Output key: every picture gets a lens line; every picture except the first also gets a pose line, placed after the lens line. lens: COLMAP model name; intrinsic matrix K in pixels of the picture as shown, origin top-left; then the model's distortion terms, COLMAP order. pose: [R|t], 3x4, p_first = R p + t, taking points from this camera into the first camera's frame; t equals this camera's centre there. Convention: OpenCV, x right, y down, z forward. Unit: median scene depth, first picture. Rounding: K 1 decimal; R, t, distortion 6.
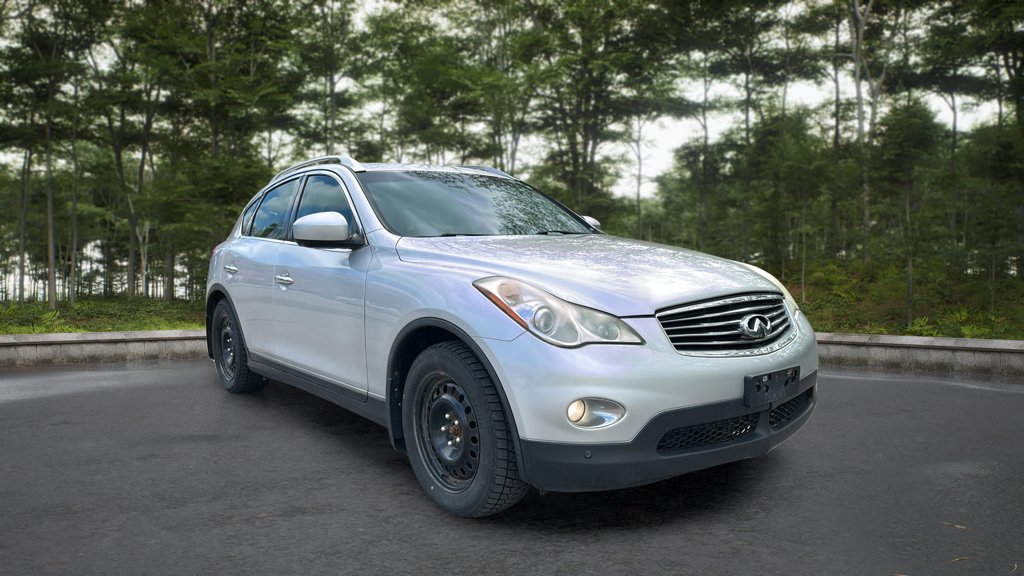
lens RADIAL K [[1056.3, 0, 495.0], [0, 1056.3, 290.1], [0, 0, 1]] dist [-0.005251, 0.013004]
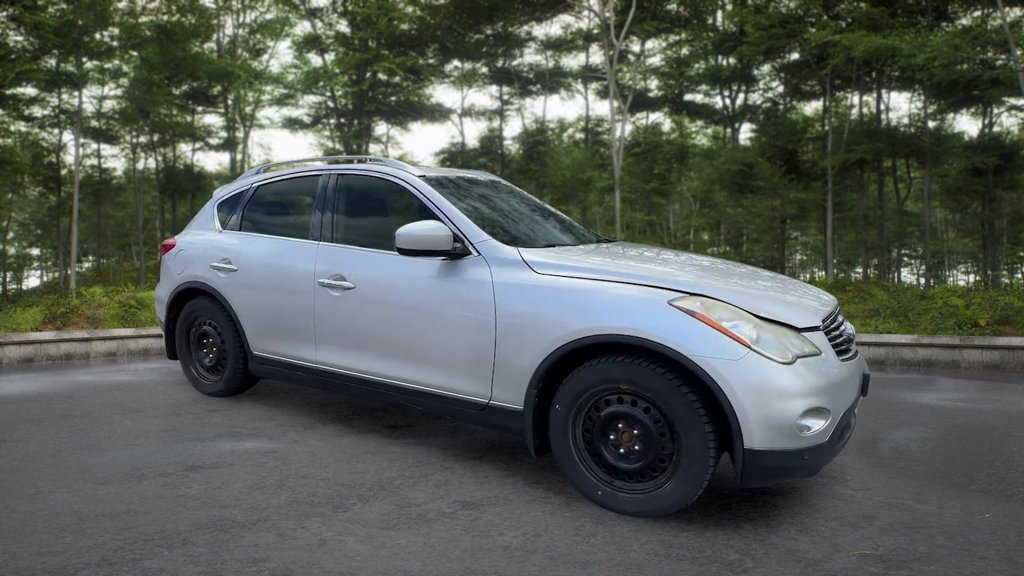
lens RADIAL K [[1056.3, 0, 495.0], [0, 1056.3, 290.1], [0, 0, 1]] dist [-0.005251, 0.013004]
pose [[0.926555, -0.002056, 0.376154, -0.174854], [0.000163, 0.999987, 0.005066, -0.005254], [-0.376159, -0.004632, 0.926543, 0.022290]]
